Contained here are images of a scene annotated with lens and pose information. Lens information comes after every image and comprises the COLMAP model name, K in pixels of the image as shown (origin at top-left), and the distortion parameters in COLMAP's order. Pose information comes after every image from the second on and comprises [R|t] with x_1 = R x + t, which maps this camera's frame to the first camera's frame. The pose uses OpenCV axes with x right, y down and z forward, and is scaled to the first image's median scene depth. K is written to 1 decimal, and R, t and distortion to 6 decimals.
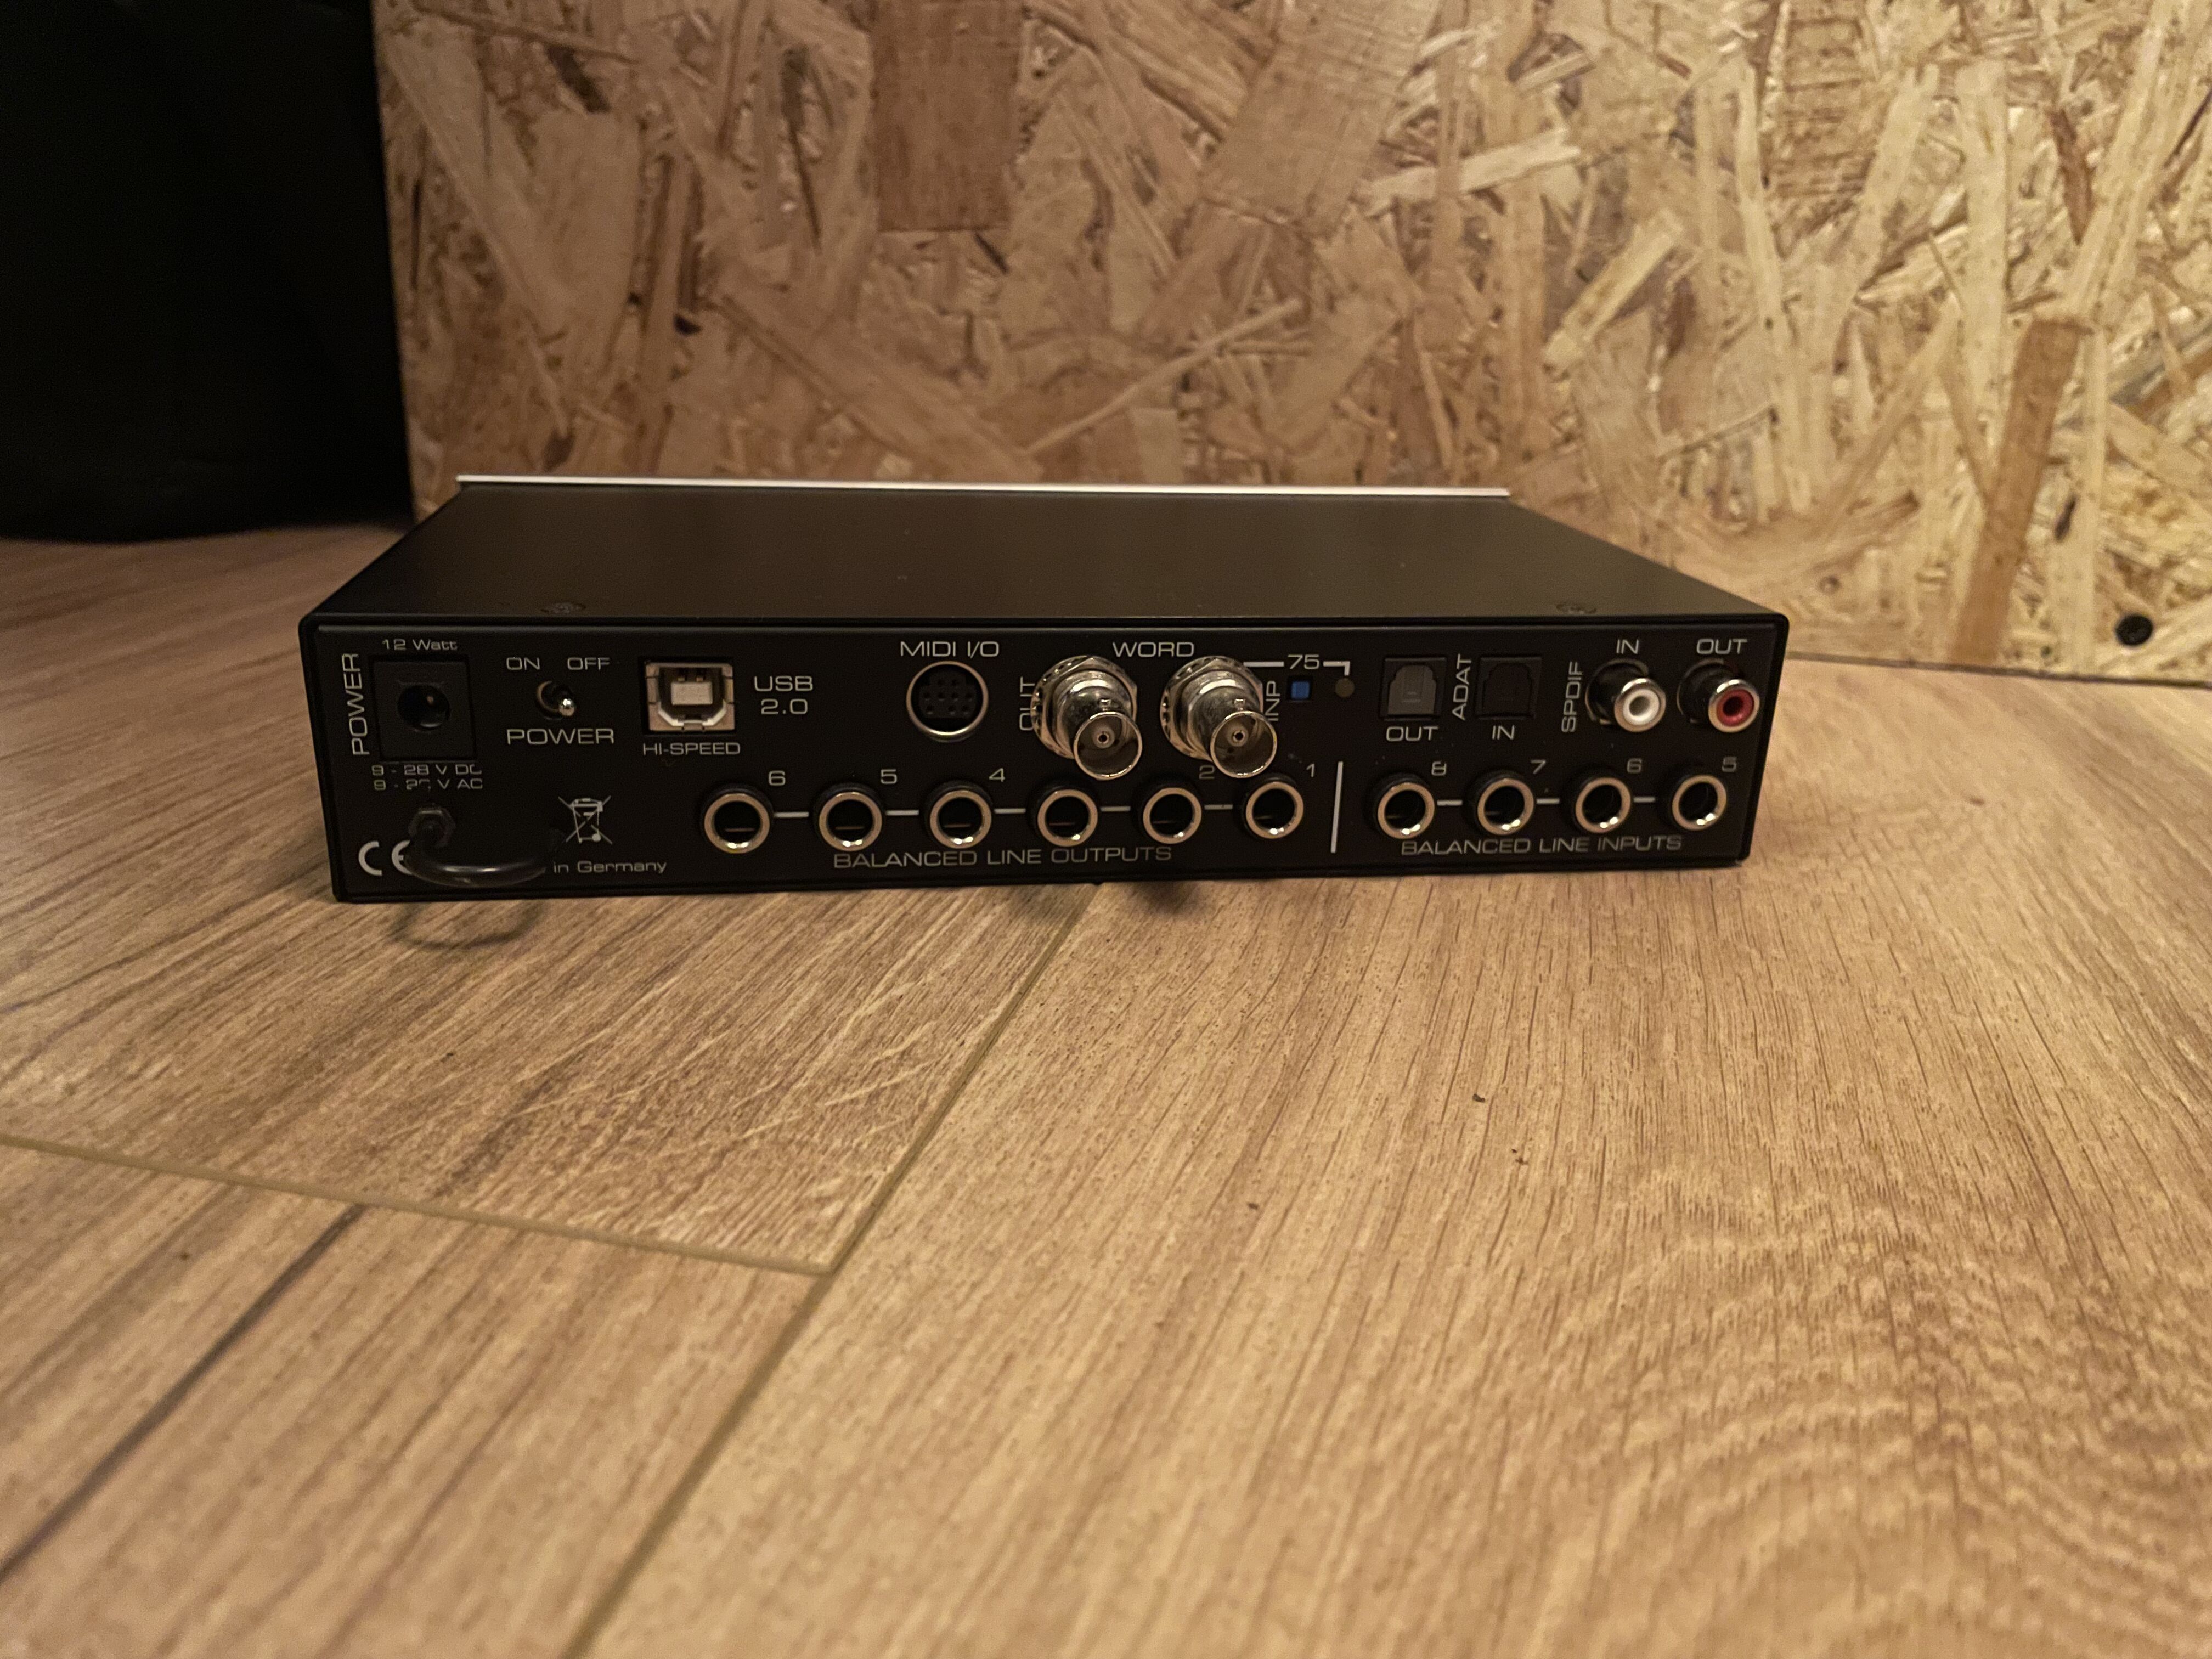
lens RADIAL K [[1718.0, 0, 1128.0], [0, 1718.0, 819.3], [0, 0, 1]] dist [0.073081, -0.116650]
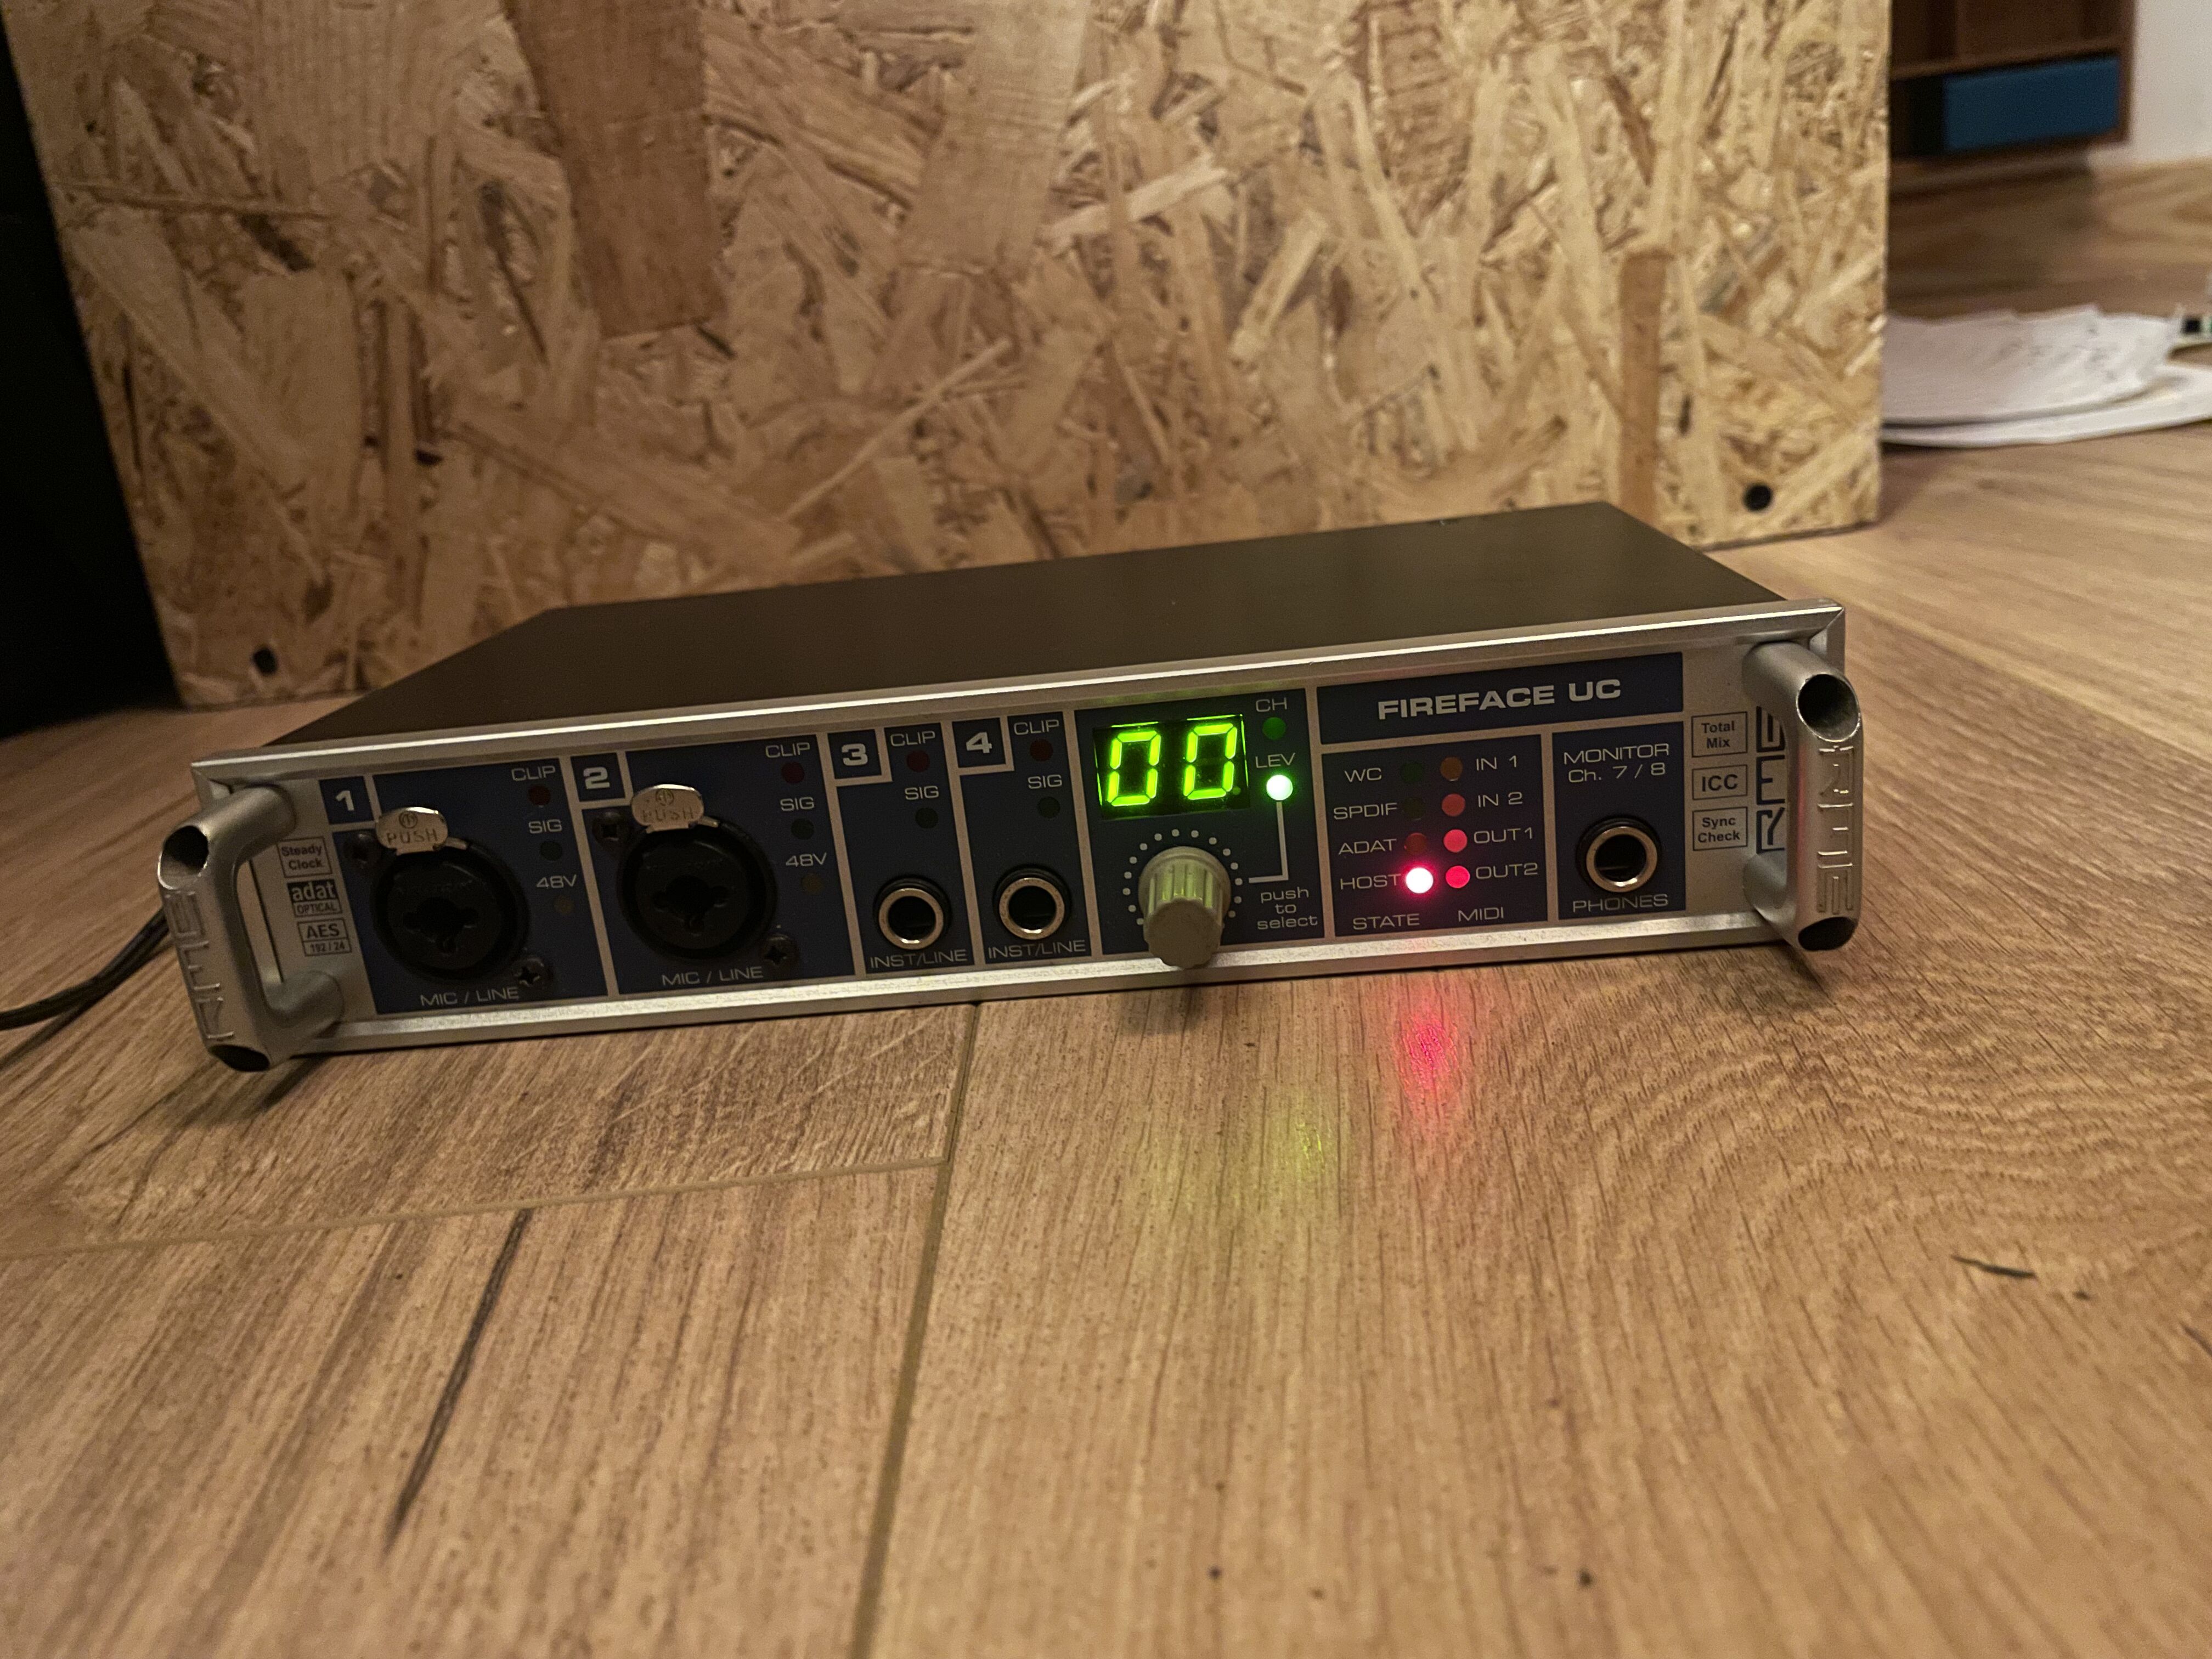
lens RADIAL K [[1718.0, 0, 1098.2], [0, 1718.0, 826.8], [0, 0, 1]] dist [0.073081, -0.116650]
pose [[0.966656, -0.203805, 0.155051, -0.084682], [0.207288, 0.978259, -0.006463, 0.024956], [-0.150362, 0.038388, 0.987885, -0.091774]]
